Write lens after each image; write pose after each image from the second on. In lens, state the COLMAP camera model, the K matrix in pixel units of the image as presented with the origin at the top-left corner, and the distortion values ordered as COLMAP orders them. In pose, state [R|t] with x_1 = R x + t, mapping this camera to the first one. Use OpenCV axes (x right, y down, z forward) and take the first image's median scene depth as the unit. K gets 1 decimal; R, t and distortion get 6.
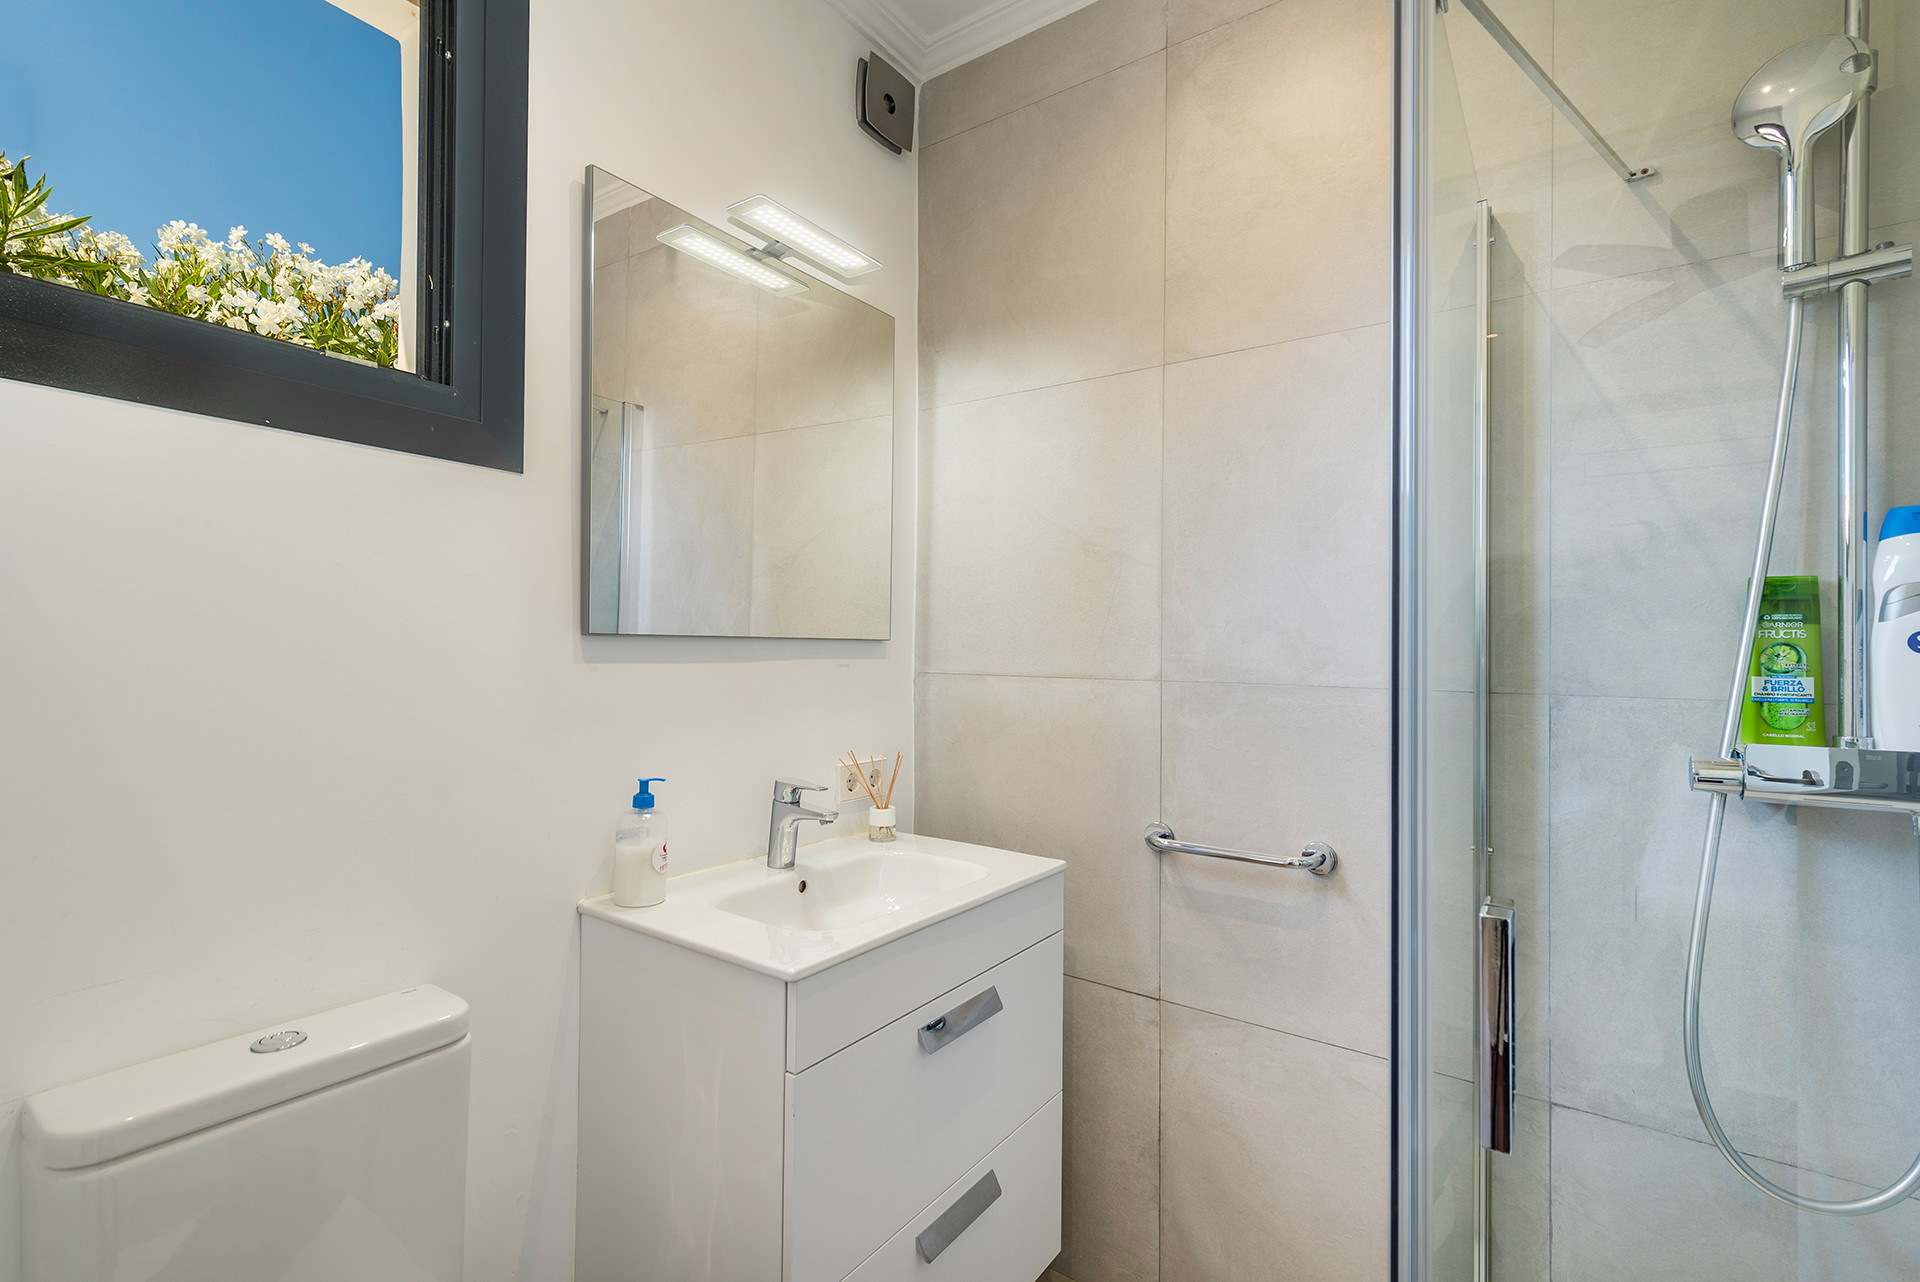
lens RADIAL K [[874.8, 0, 961.0], [0, 874.8, 645.3], [0, 0, 1]] dist [0.011762, -0.000597]
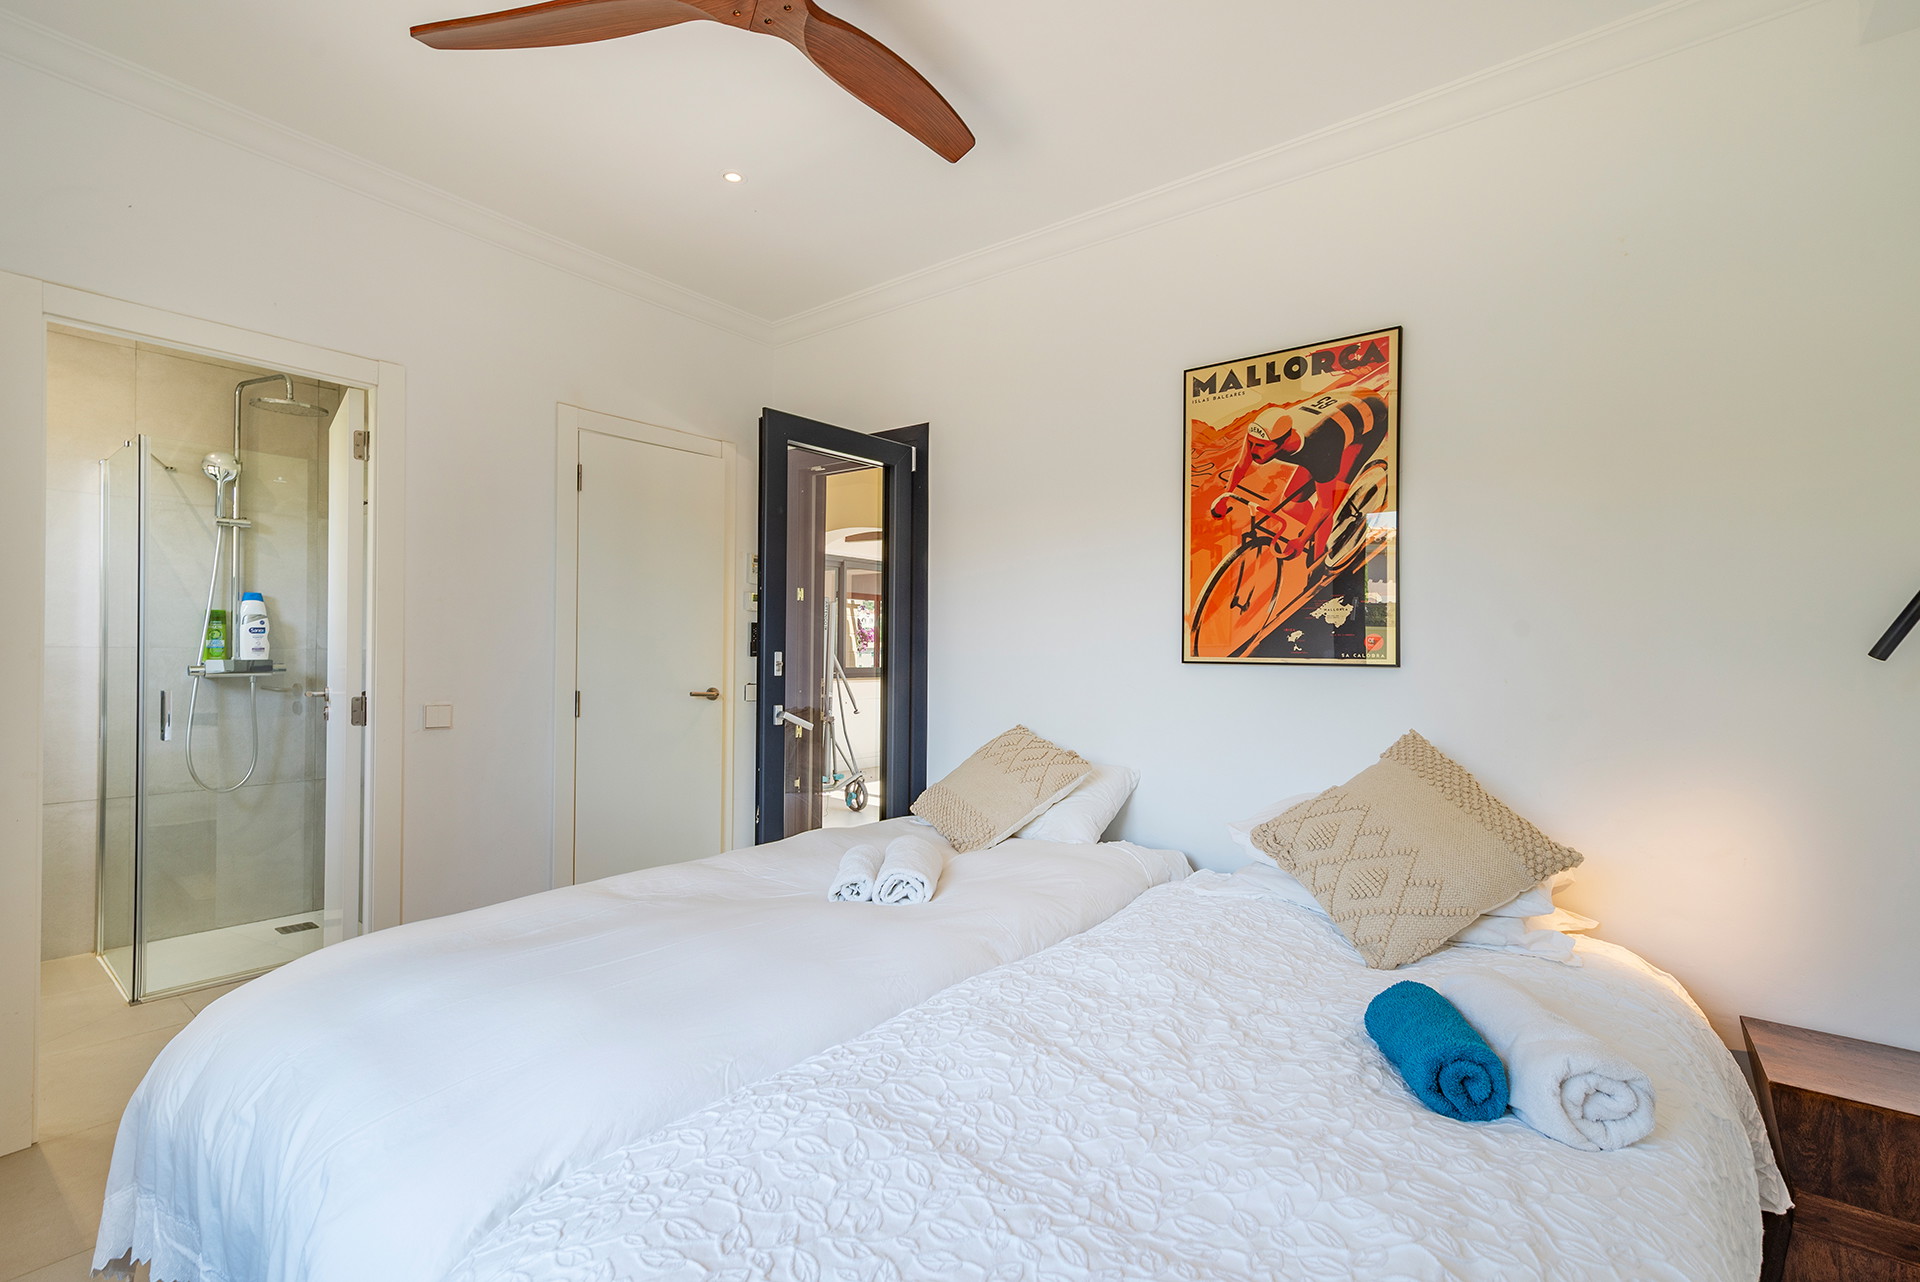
lens RADIAL K [[874.8, 0, 962.3], [0, 874.8, 637.0], [0, 0, 1]] dist [0.011762, -0.000597]
pose [[0.060061, -0.006343, 0.998175, -2.220894], [-0.020235, 0.999767, 0.007571, -0.057526], [-0.997990, -0.020653, 0.059918, -2.009350]]
